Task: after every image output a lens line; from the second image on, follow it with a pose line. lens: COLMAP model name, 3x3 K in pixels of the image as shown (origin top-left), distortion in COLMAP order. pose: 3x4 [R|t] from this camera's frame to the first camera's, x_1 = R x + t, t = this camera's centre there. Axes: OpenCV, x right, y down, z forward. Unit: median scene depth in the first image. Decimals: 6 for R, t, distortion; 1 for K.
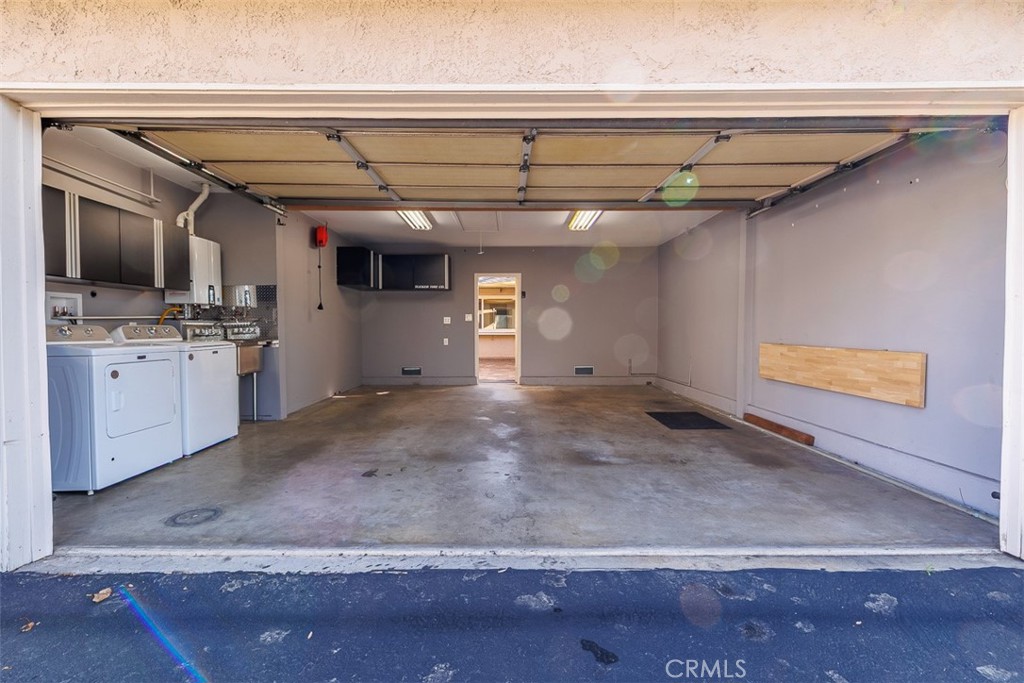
lens RADIAL K [[428.9, 0, 507.3], [0, 428.9, 342.8], [0, 0, 1]] dist [-0.001302, -0.000489]
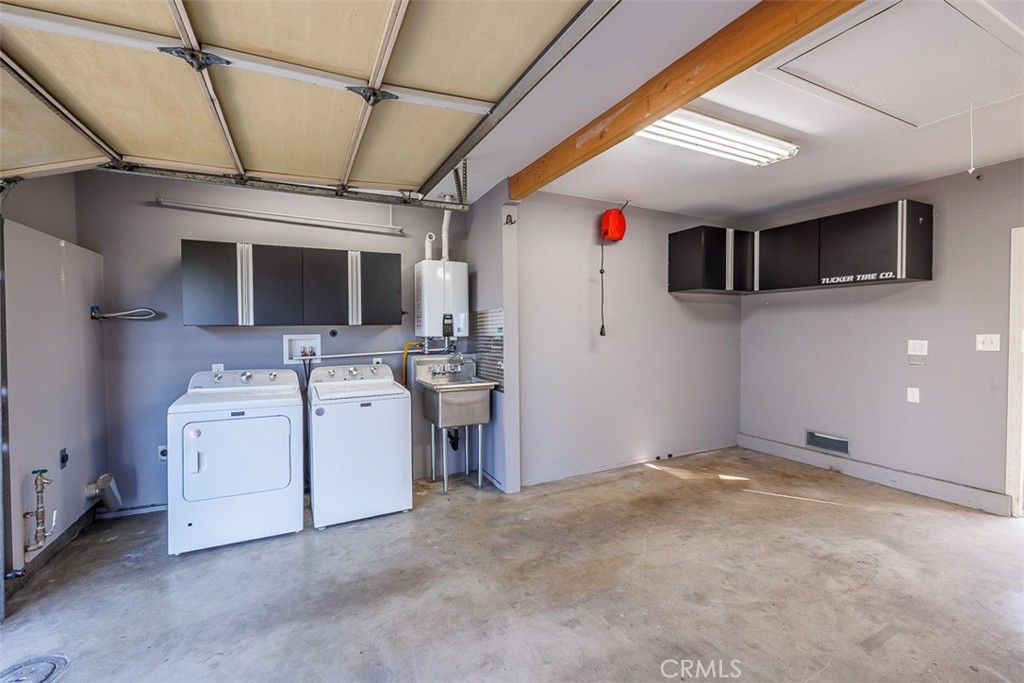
lens RADIAL K [[428.9, 0, 507.3], [0, 428.9, 342.8], [0, 0, 1]] dist [-0.001302, -0.000489]
pose [[0.436415, 0.028005, -0.899310, 0.091140], [-0.024404, 0.999516, 0.019283, -0.069351], [0.899415, 0.013532, 0.436887, 0.529657]]
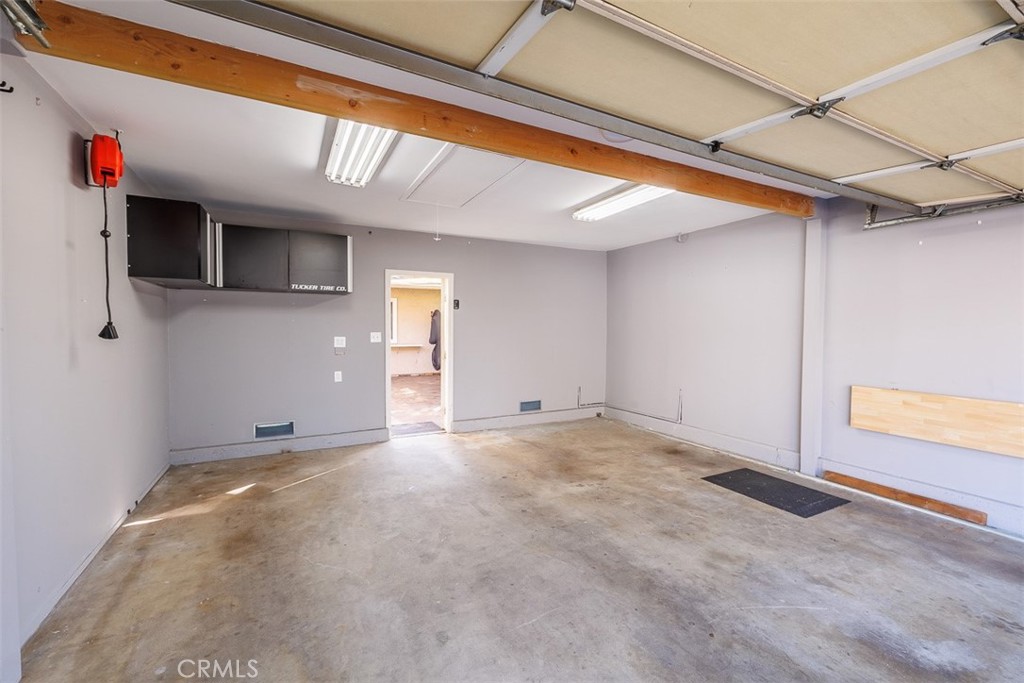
lens RADIAL K [[428.9, 0, 507.3], [0, 428.9, 342.8], [0, 0, 1]] dist [-0.001302, -0.000489]
pose [[0.888474, -0.011691, 0.458778, -0.262450], [0.009154, 0.999928, 0.007754, -0.067378], [-0.458835, -0.002690, 0.888517, 0.424630]]
